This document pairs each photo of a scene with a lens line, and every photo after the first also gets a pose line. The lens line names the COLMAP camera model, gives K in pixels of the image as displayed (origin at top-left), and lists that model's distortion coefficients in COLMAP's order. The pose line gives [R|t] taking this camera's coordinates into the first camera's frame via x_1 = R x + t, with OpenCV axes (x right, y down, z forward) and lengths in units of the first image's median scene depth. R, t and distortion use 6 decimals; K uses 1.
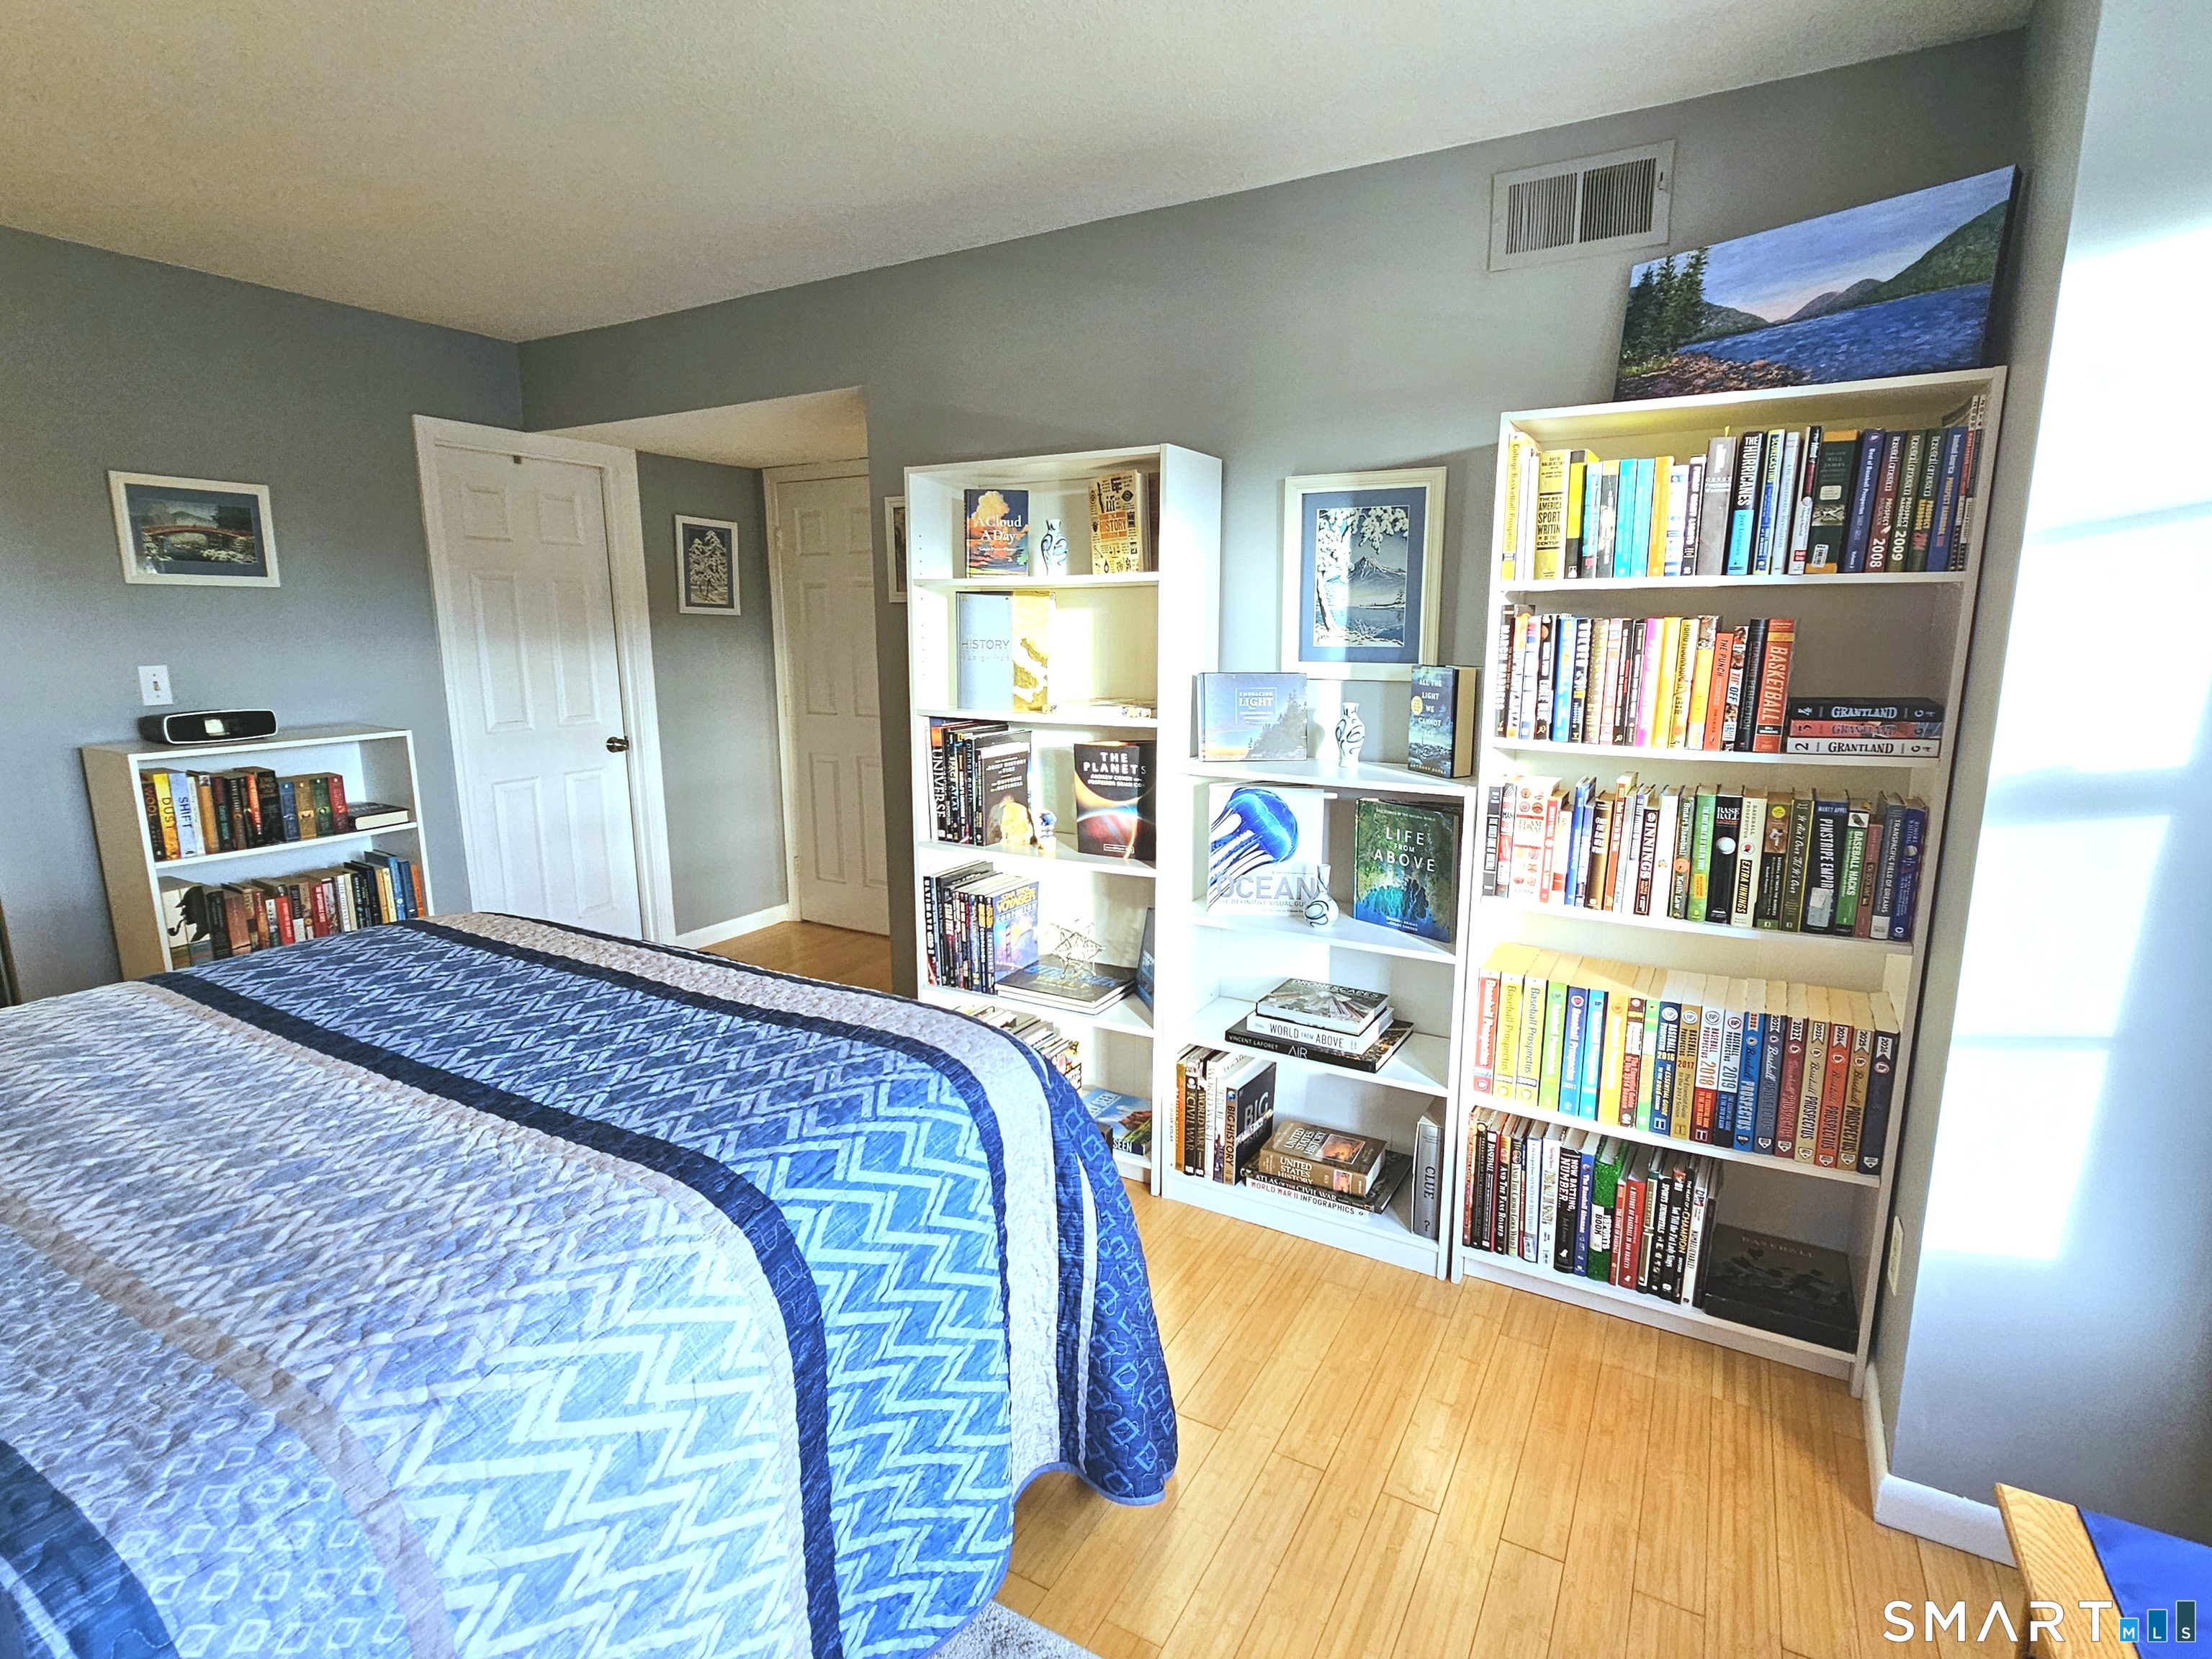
lens RADIAL K [[1082.7, 0, 1104.2], [0, 1082.7, 827.7], [0, 0, 1]] dist [-0.000861, 0.000343]
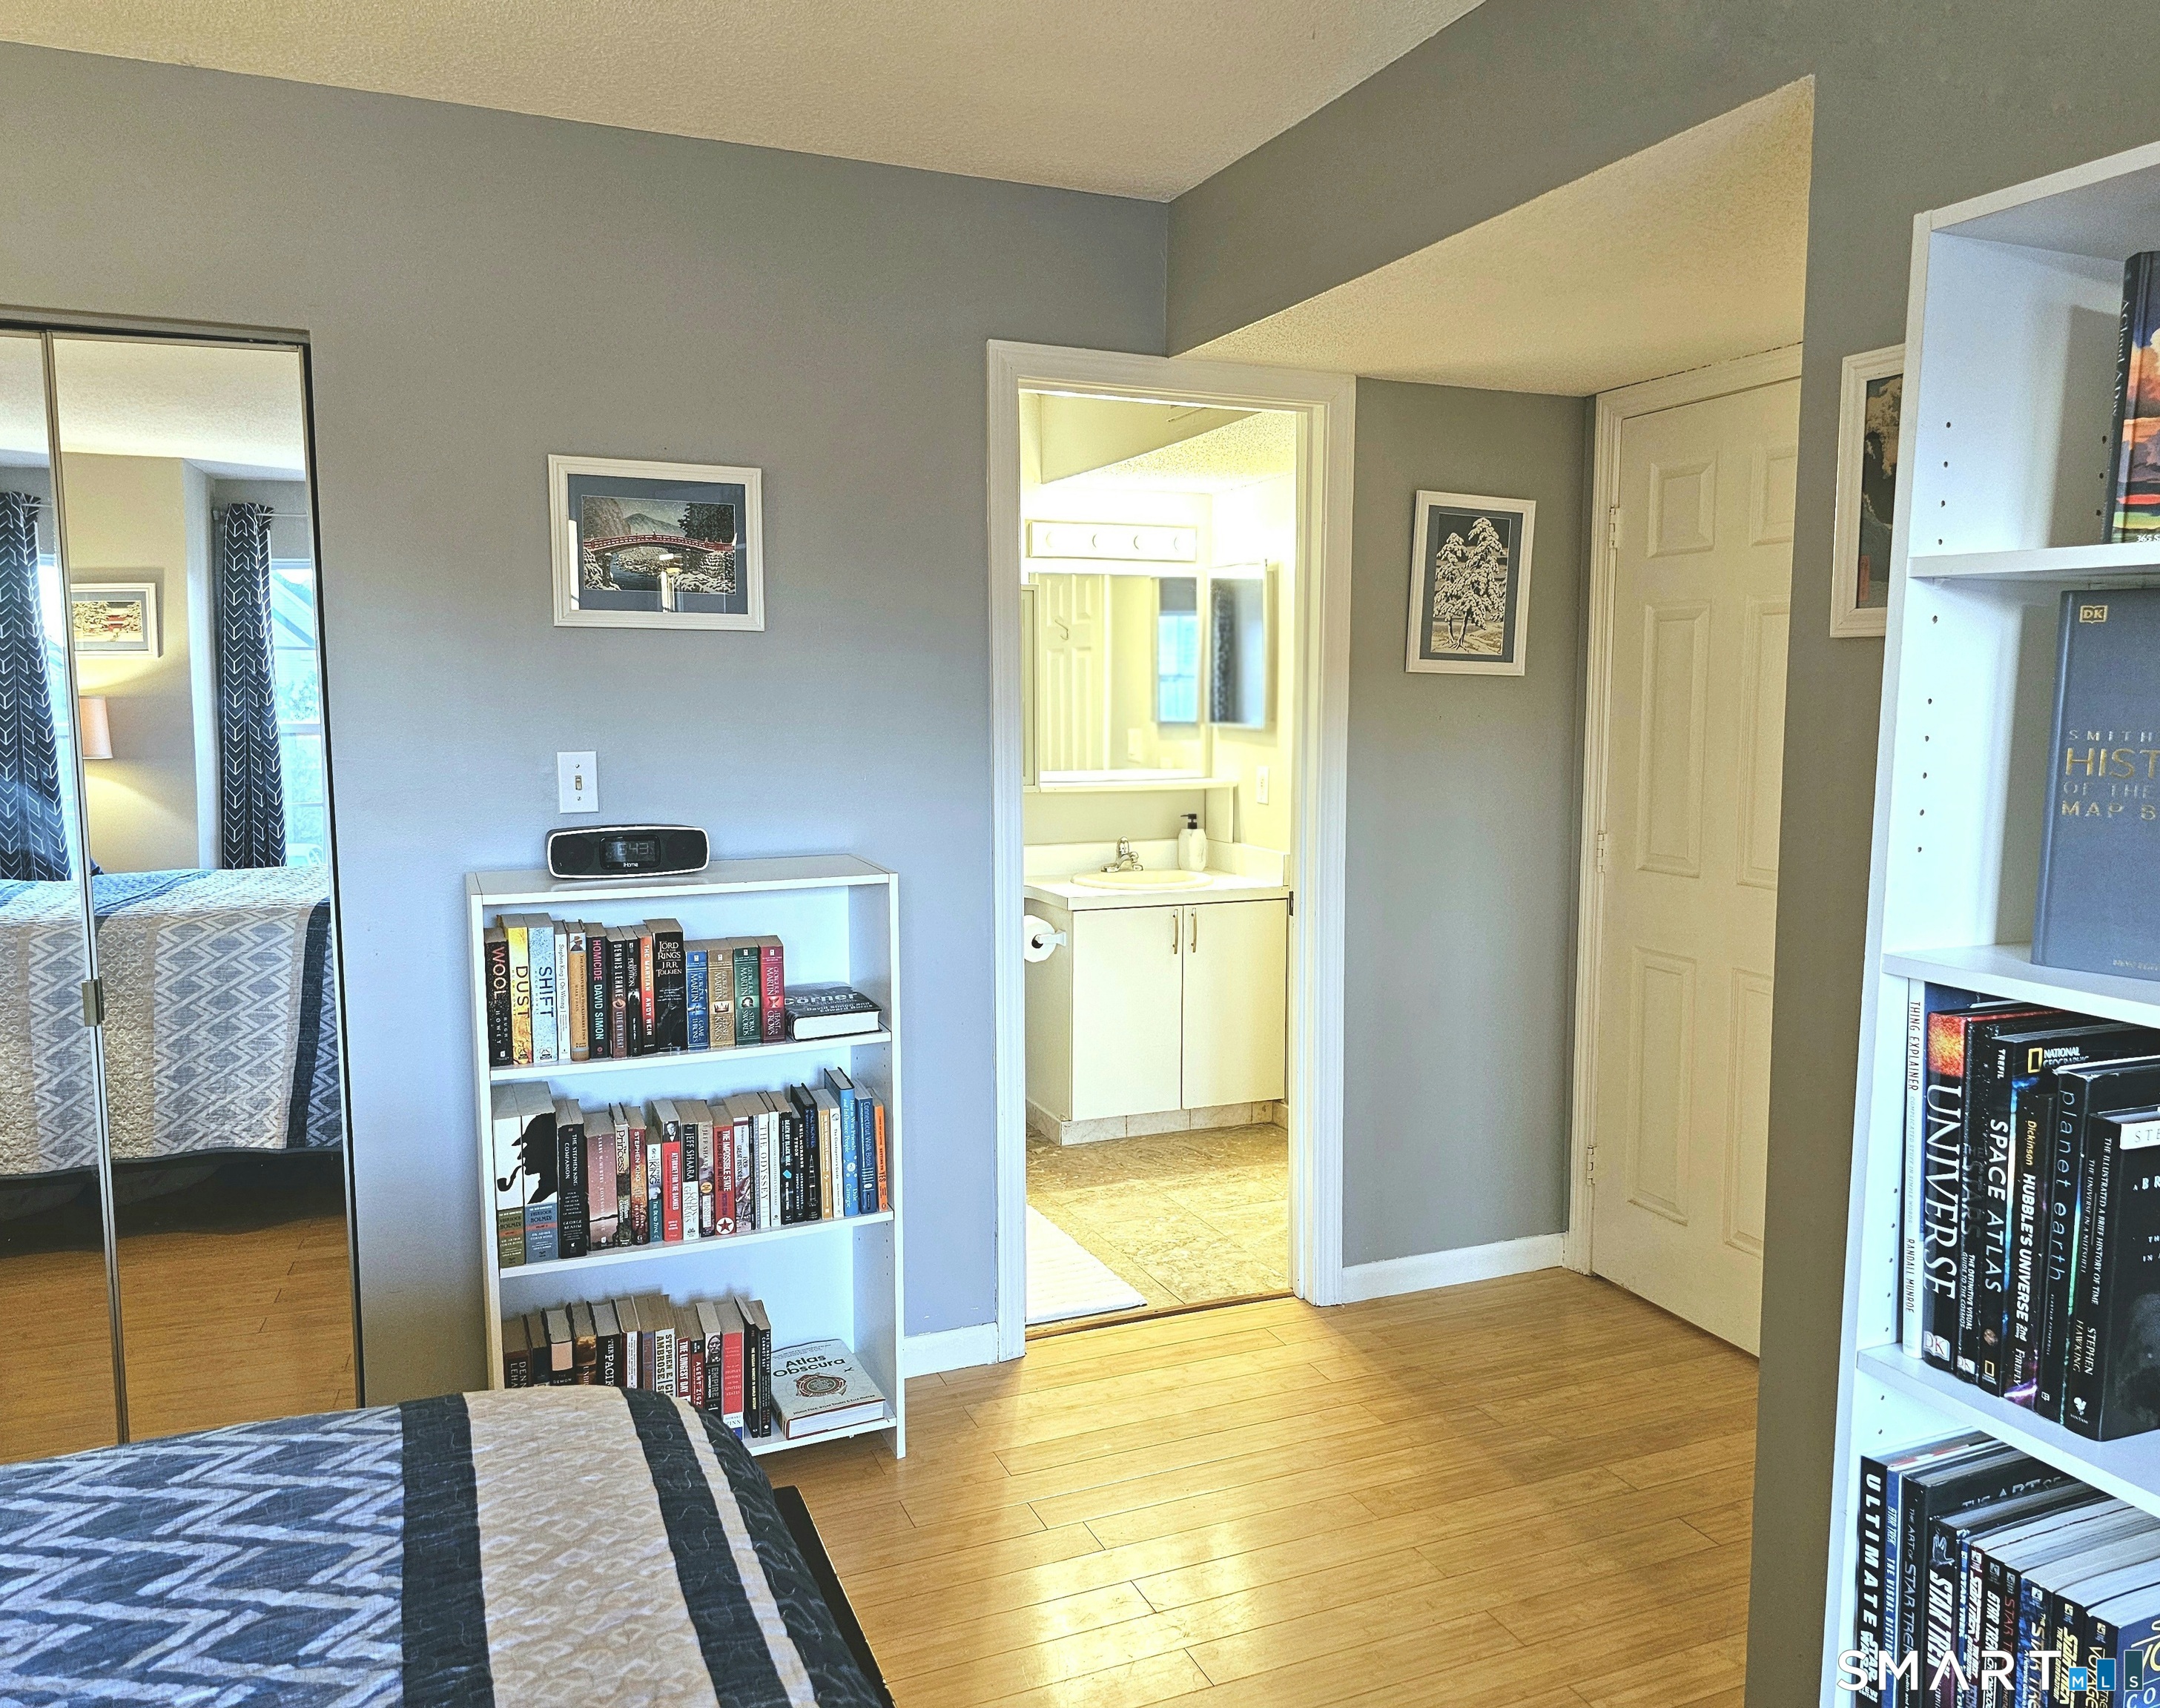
lens RADIAL K [[1557.9, 0, 1077.7], [0, 1557.9, 852.9], [0, 0, 1]] dist [0.028693, -0.013849]
pose [[0.797655, 0.066987, -0.599382, -0.079364], [-0.116166, 0.992268, -0.043698, -0.083504], [0.591821, 0.104484, 0.799269, 0.437731]]
